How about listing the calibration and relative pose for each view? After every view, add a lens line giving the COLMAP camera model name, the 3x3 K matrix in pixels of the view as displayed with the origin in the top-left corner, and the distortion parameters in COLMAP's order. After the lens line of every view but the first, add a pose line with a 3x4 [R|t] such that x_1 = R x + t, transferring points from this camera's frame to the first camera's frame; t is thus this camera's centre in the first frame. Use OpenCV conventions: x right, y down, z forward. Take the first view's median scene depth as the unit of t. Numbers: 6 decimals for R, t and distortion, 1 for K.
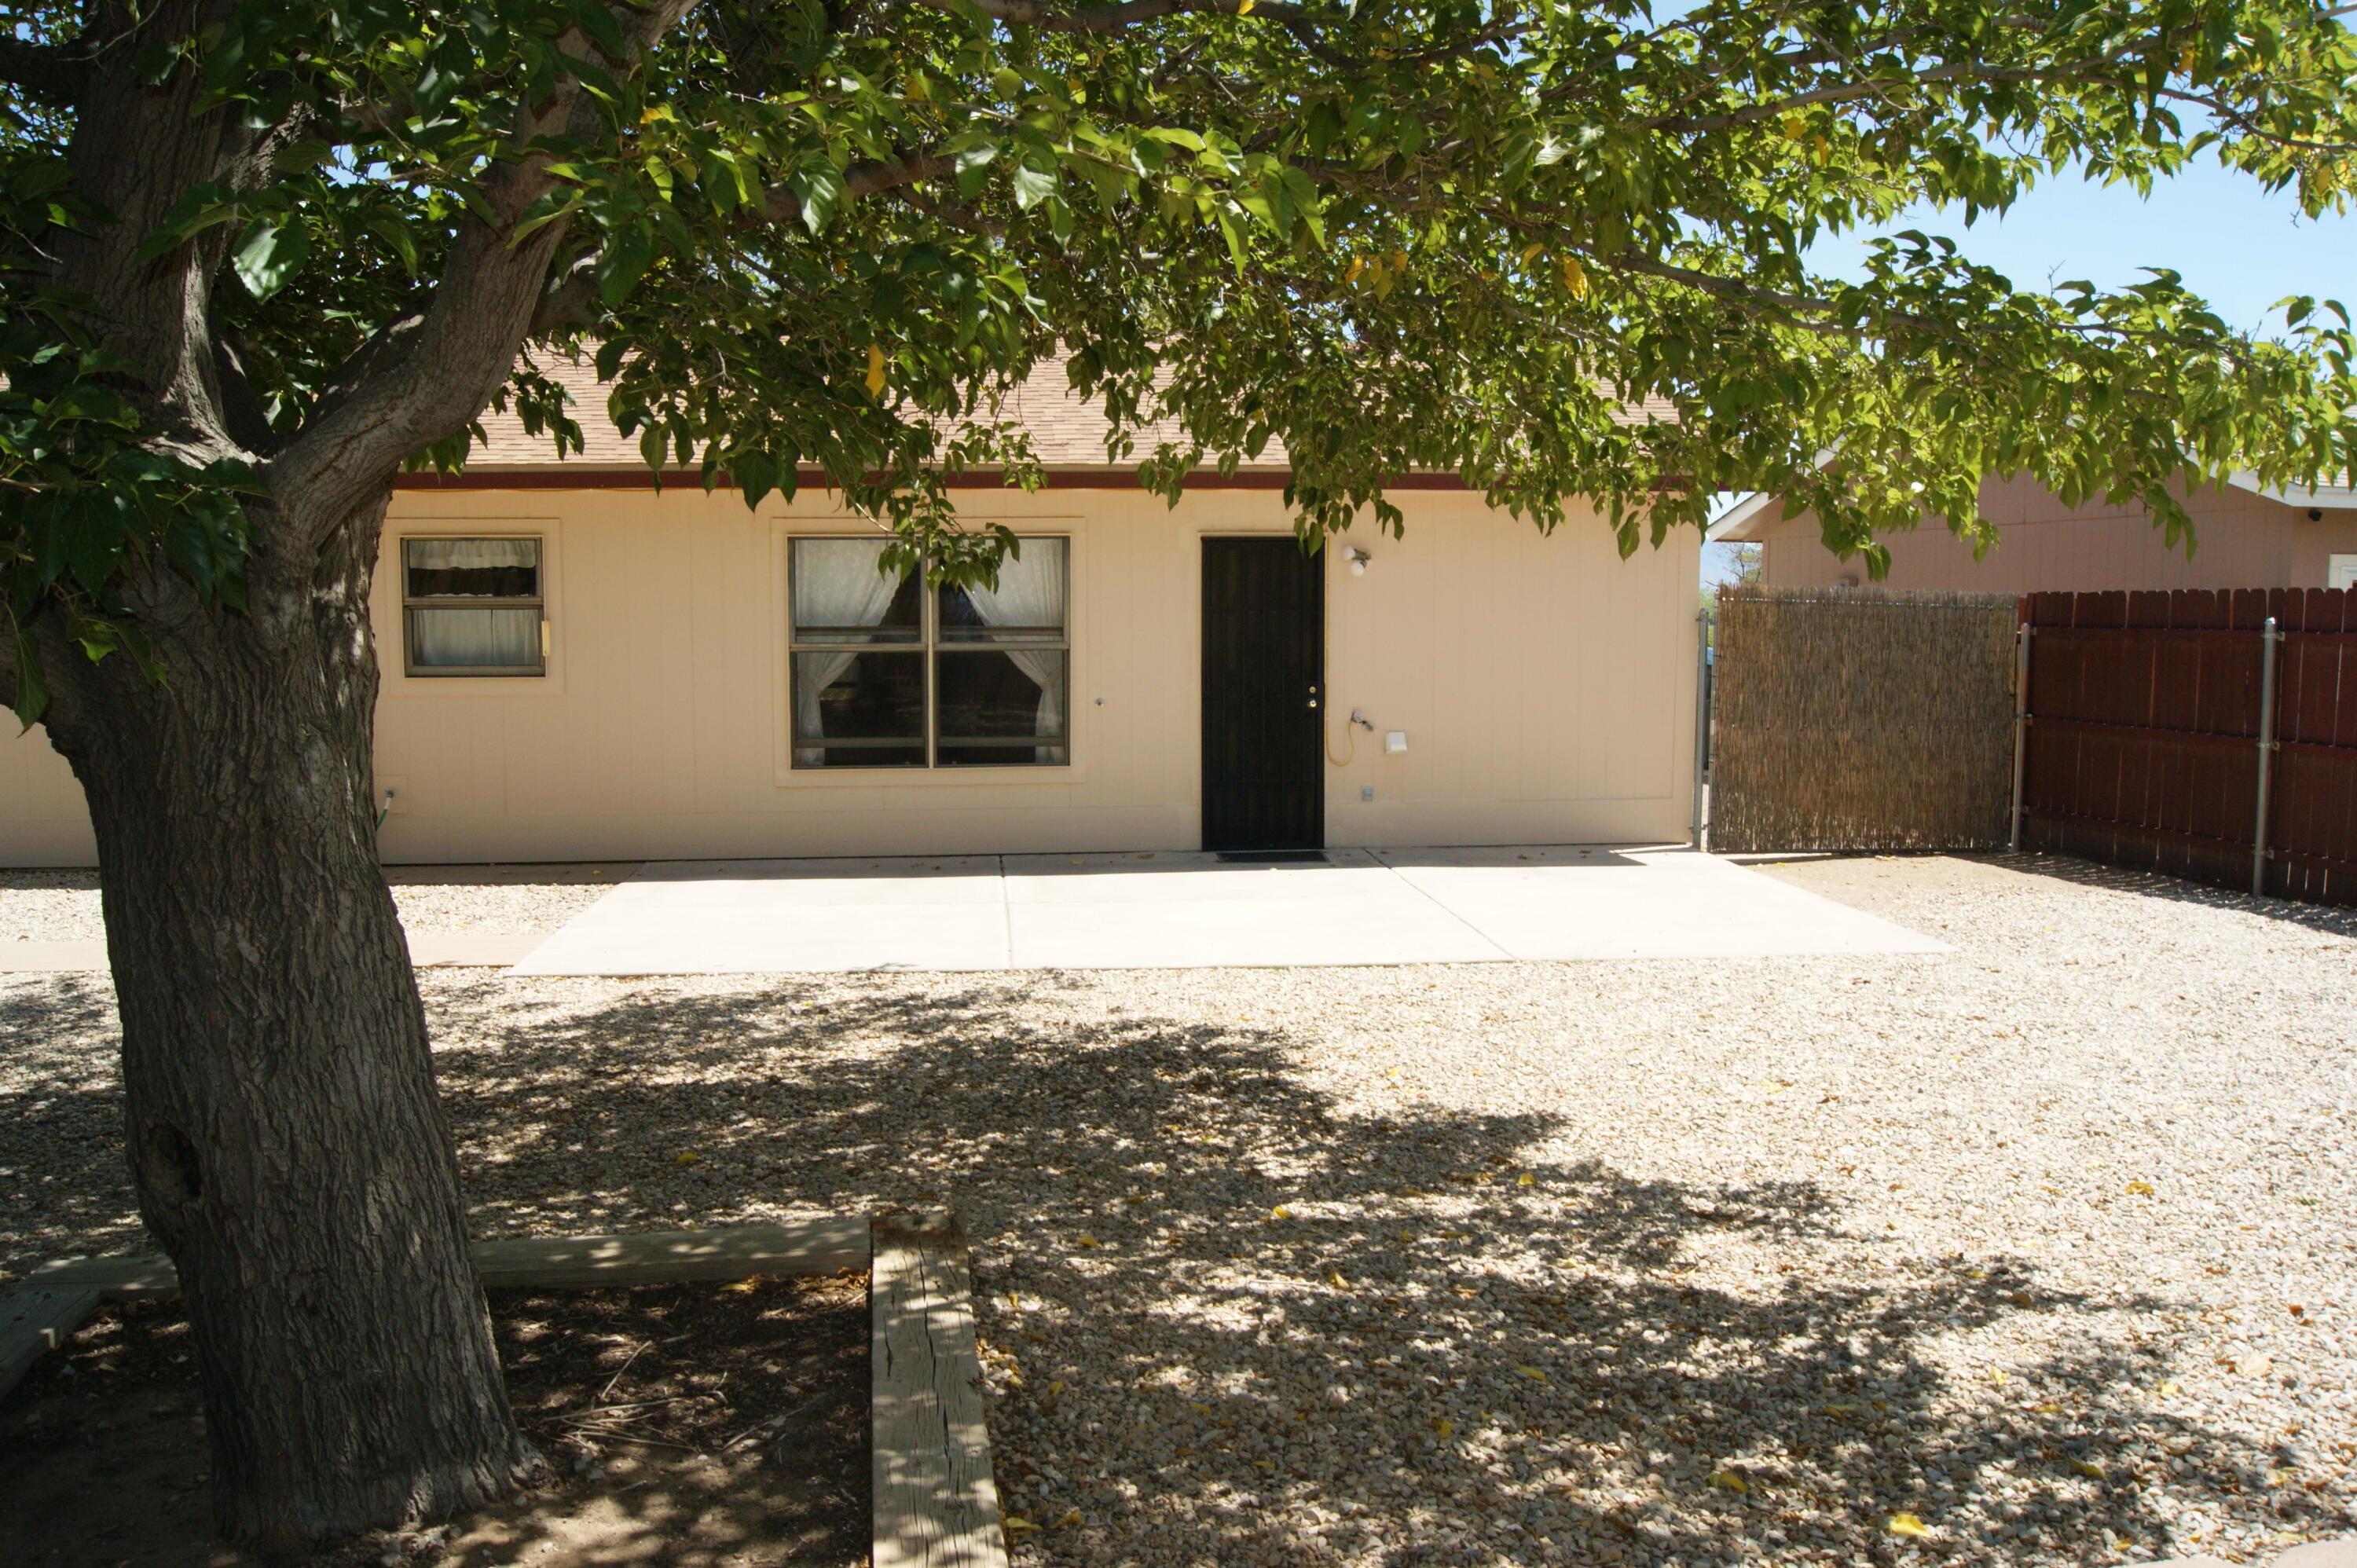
lens RADIAL K [[1833.7, 0, 1140.0], [0, 1833.7, 779.7], [0, 0, 1]] dist [-0.083225, 0.012850]
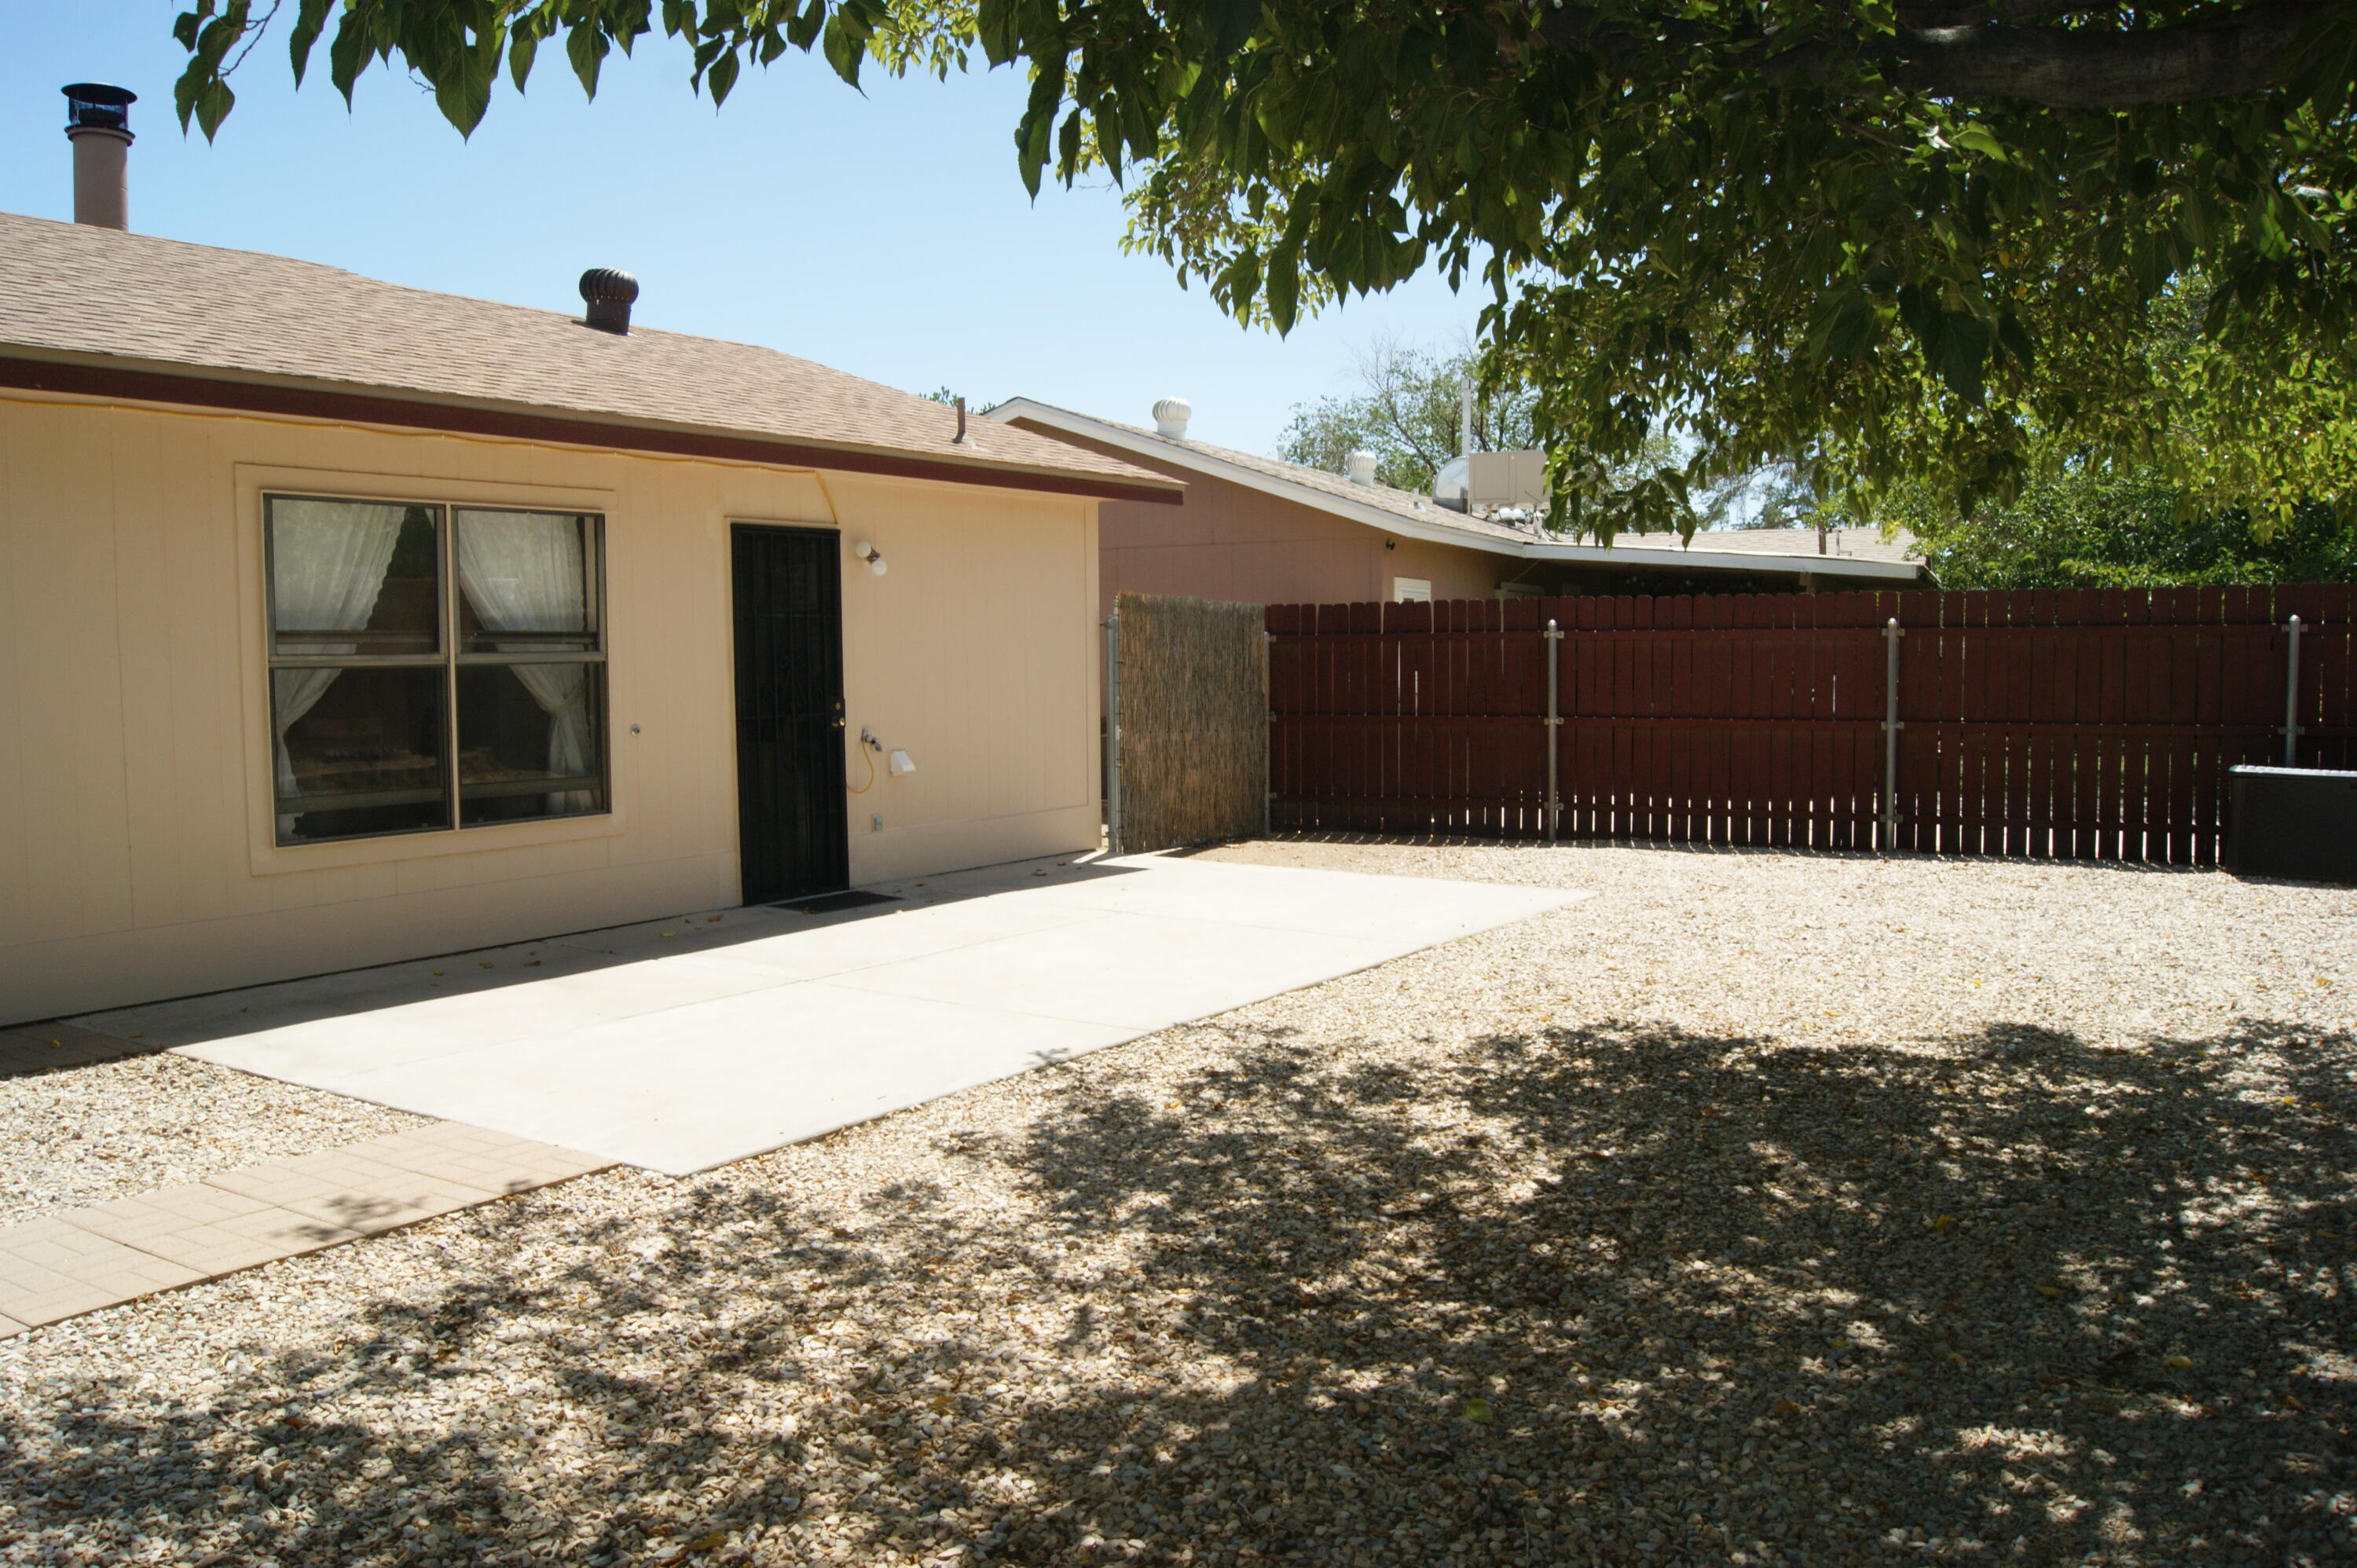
lens RADIAL K [[1833.7, 0, 1173.0], [0, 1833.7, 793.8], [0, 0, 1]] dist [-0.083225, 0.012850]
pose [[0.627363, -0.063706, 0.776116, -0.995922], [0.080593, 0.996608, 0.016659, -0.019537], [-0.774545, 0.052098, 0.630370, 0.703474]]
